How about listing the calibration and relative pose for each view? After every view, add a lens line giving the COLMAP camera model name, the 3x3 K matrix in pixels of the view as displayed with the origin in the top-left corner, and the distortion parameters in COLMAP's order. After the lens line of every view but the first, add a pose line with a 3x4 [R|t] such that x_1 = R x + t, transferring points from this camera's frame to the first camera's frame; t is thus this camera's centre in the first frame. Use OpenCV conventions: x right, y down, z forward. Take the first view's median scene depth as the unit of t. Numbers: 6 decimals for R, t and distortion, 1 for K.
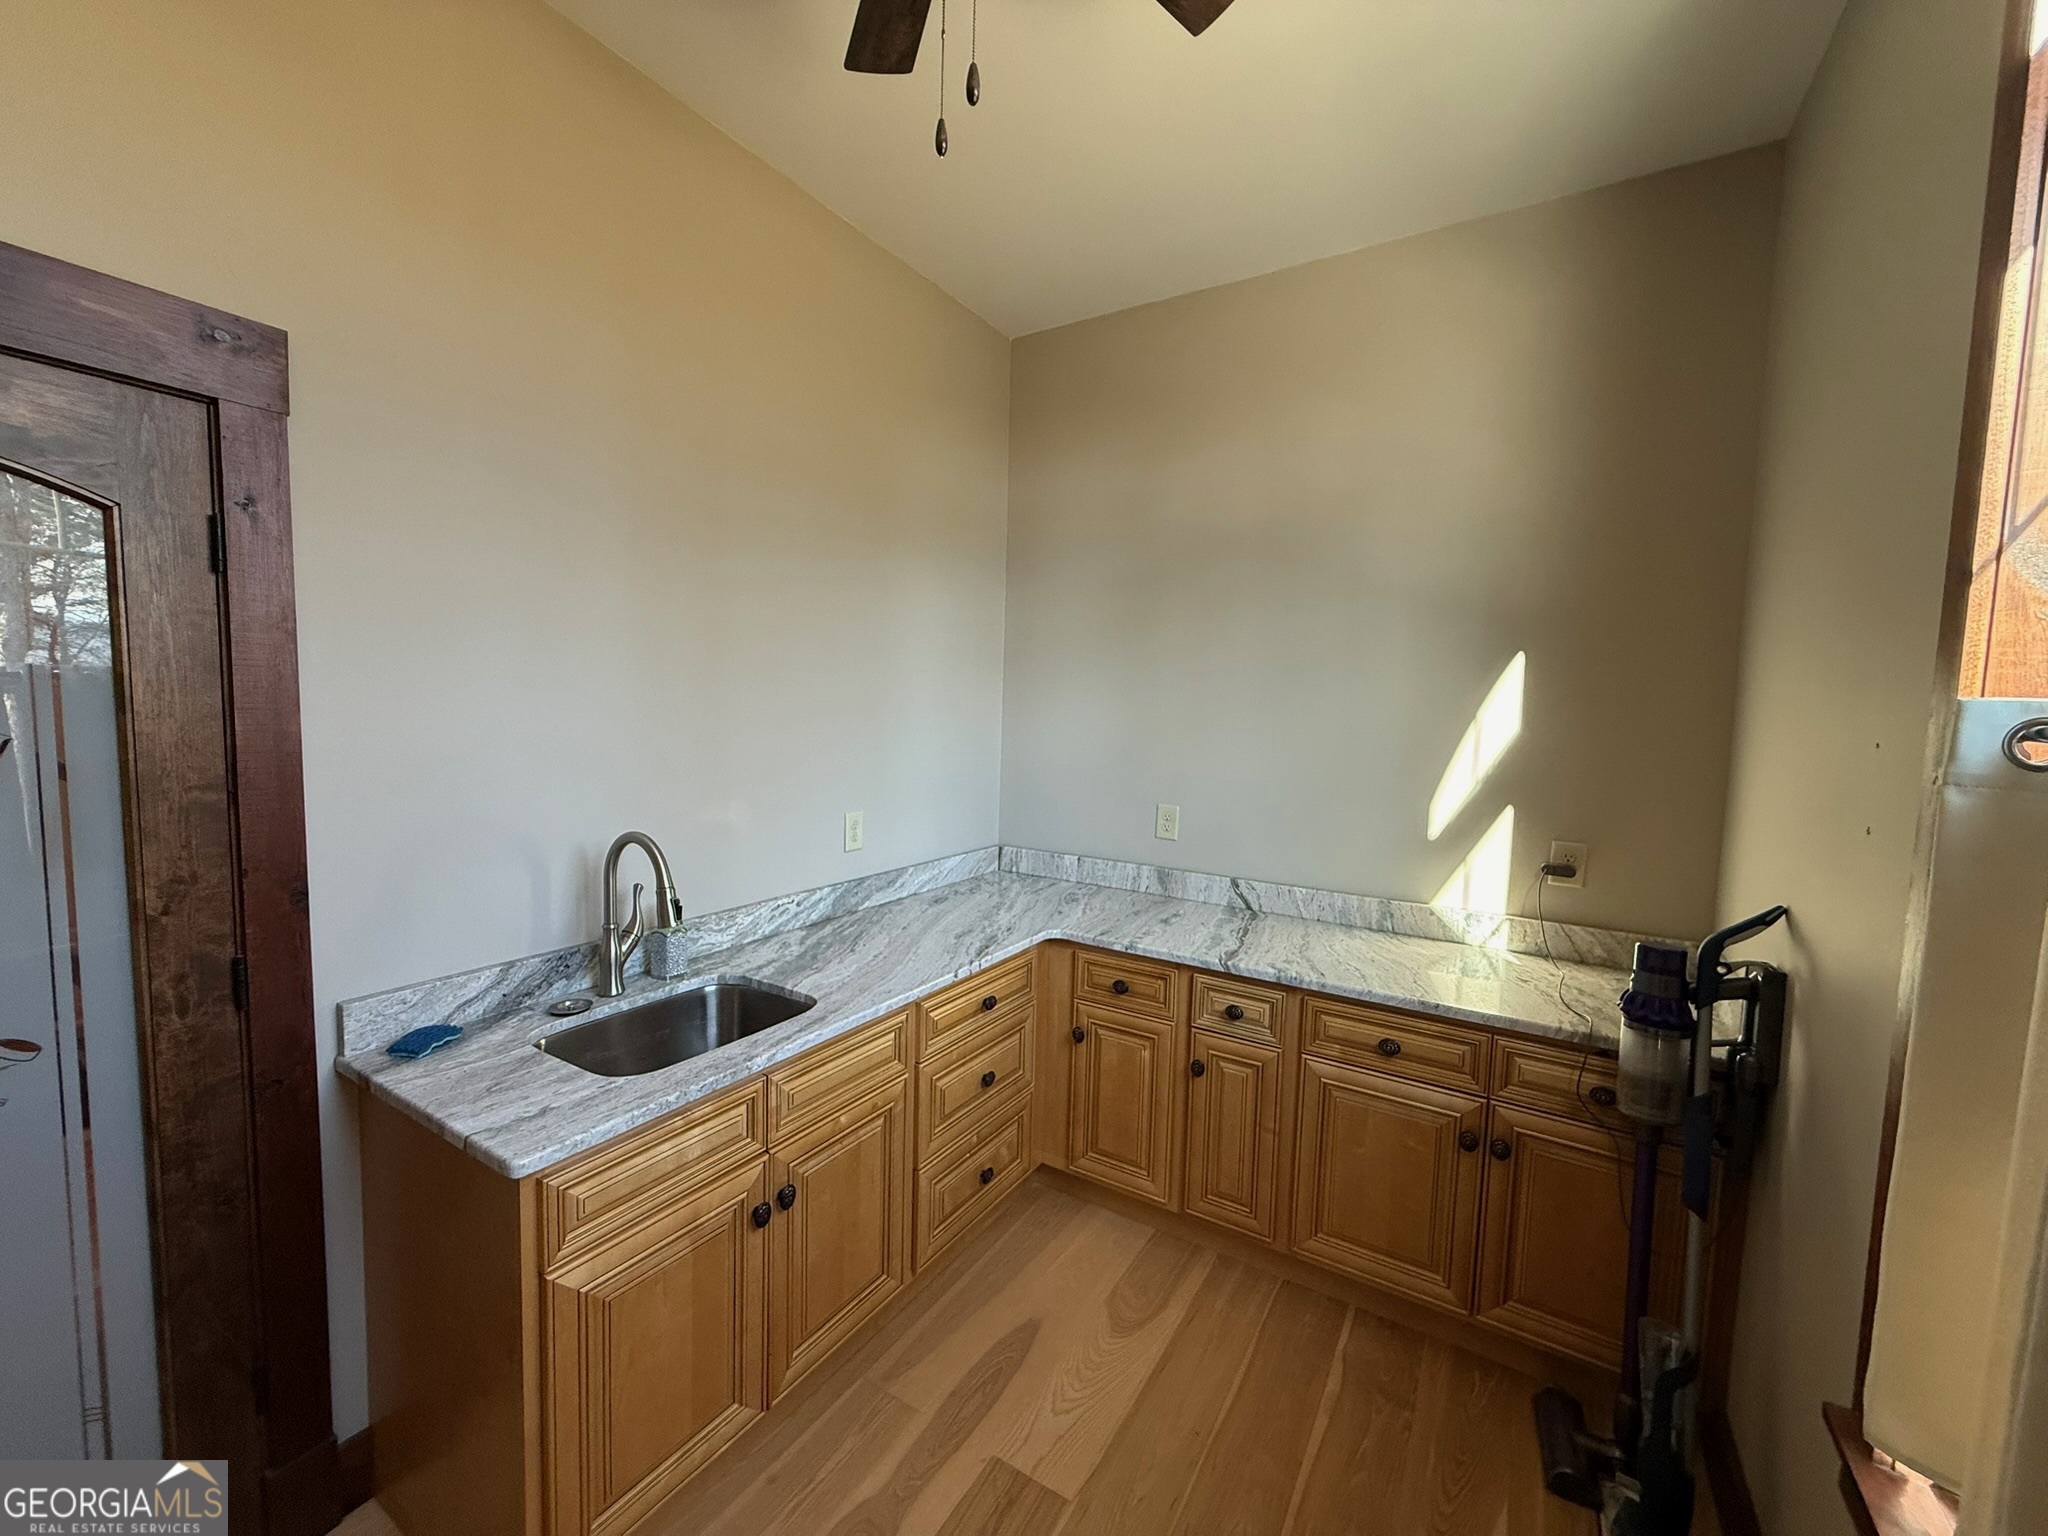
lens RADIAL K [[812.9, 0, 1024.0], [0, 812.9, 768.0], [0, 0, 1]] dist [0.000115, 0.000146]
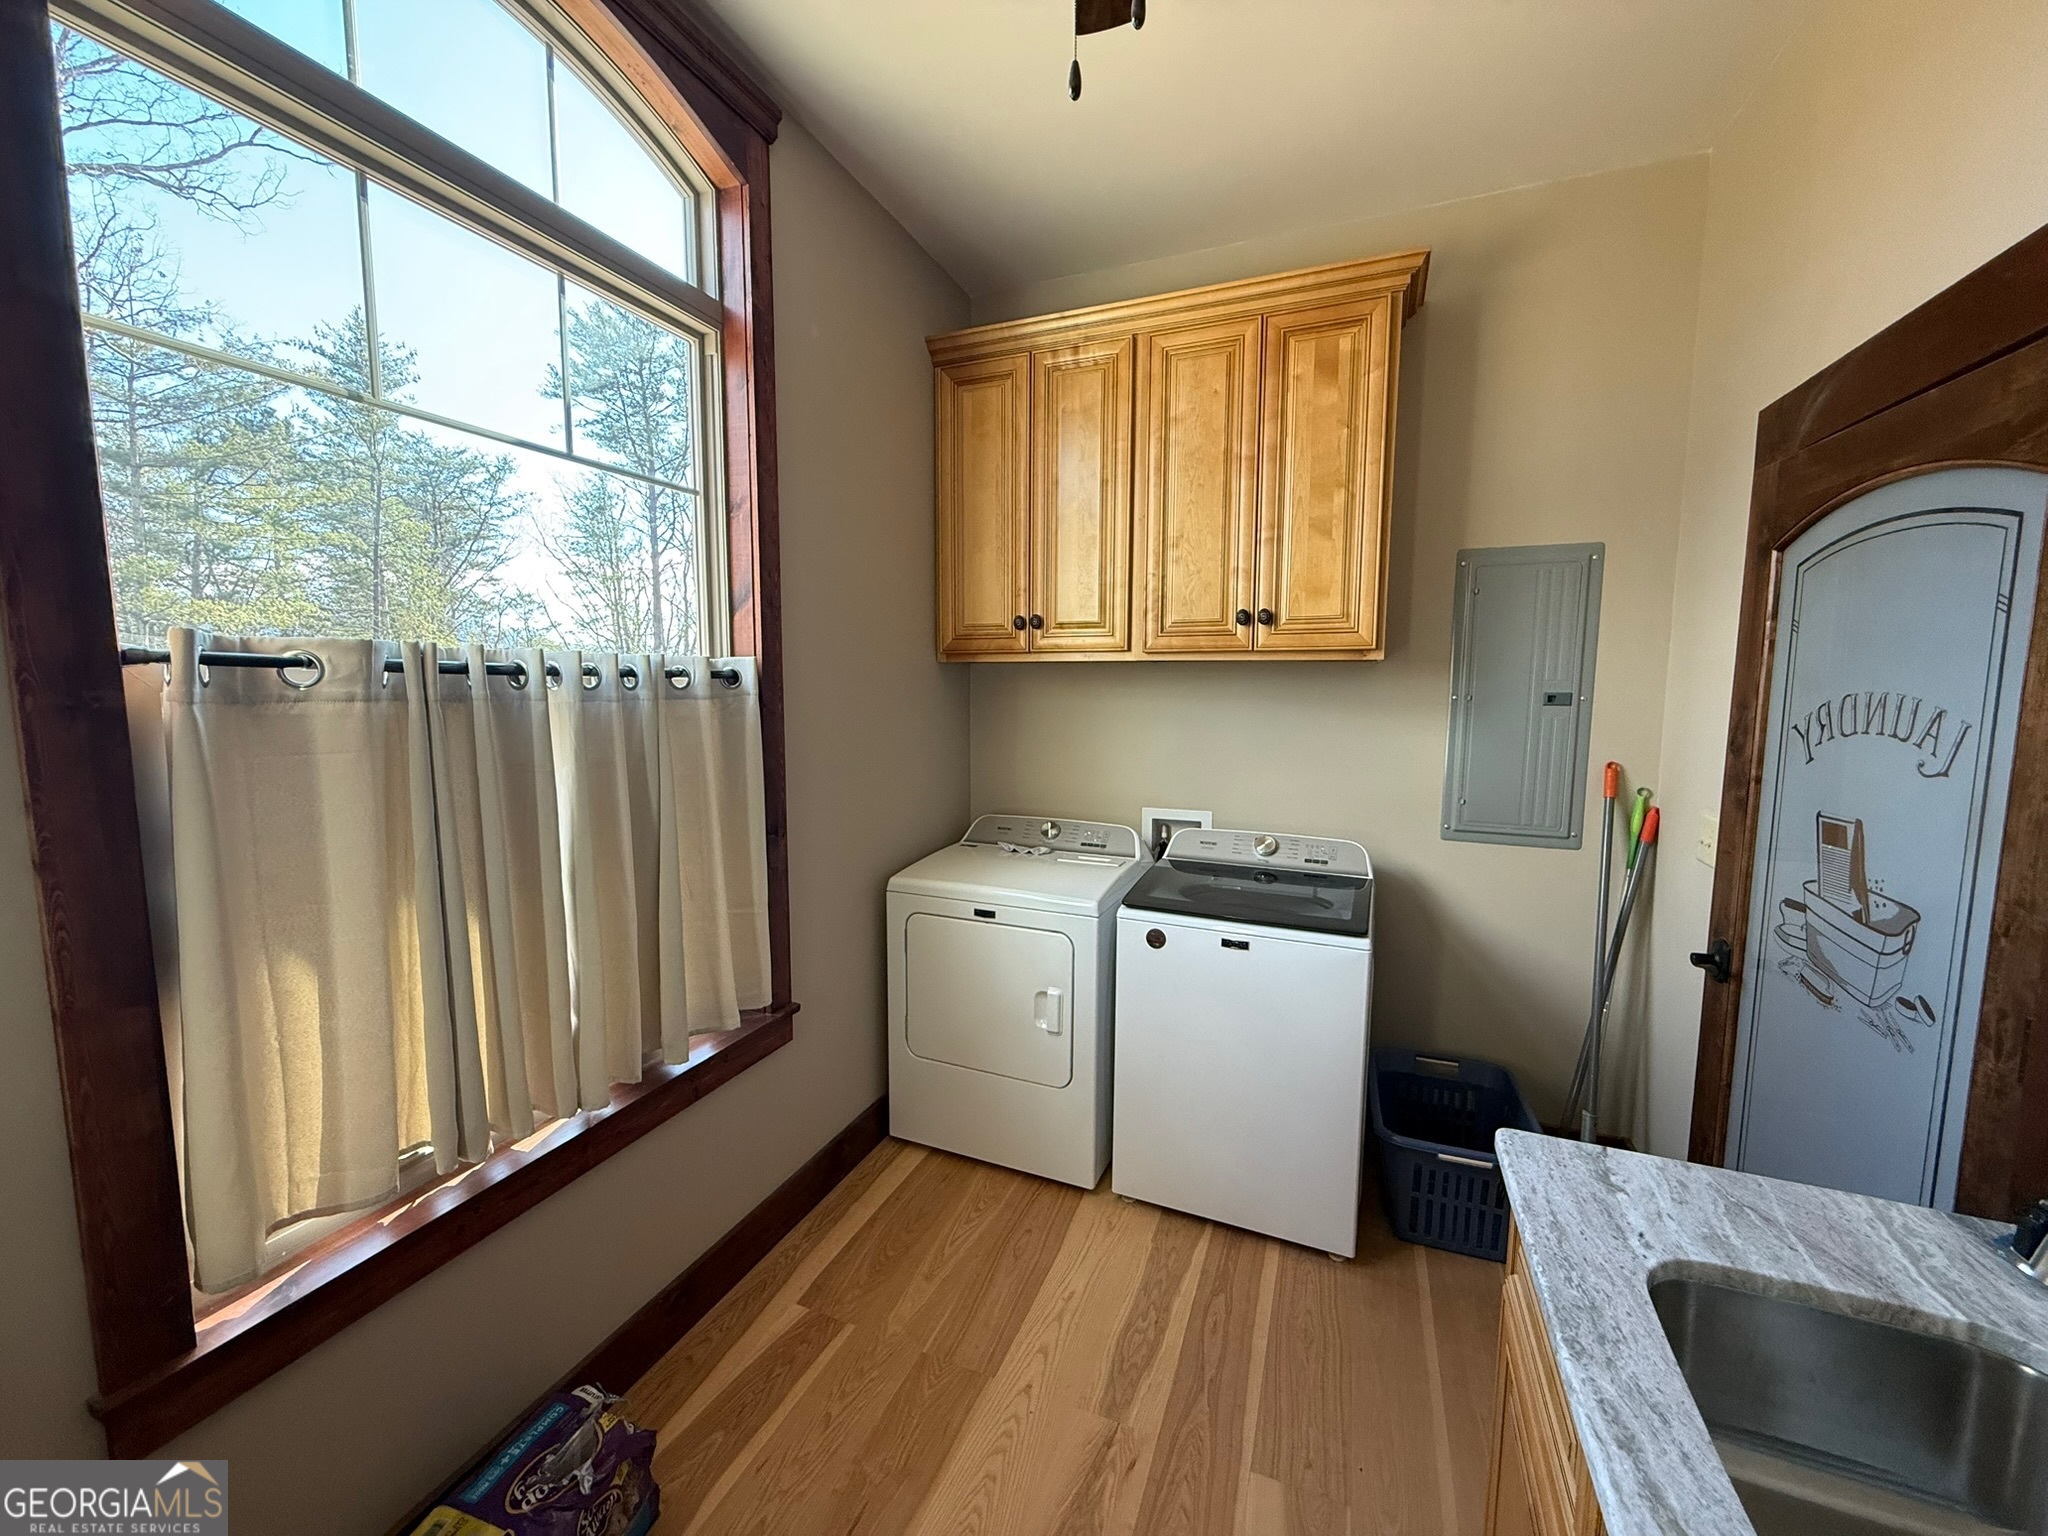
lens RADIAL K [[812.9, 0, 1024.0], [0, 812.9, 768.0], [0, 0, 1]] dist [0.000115, 0.000146]
pose [[-0.985901, -0.011447, -0.166938, 0.121655], [-0.042304, 0.982298, 0.182483, -0.105267], [0.161894, 0.186973, -0.968933, 1.548266]]
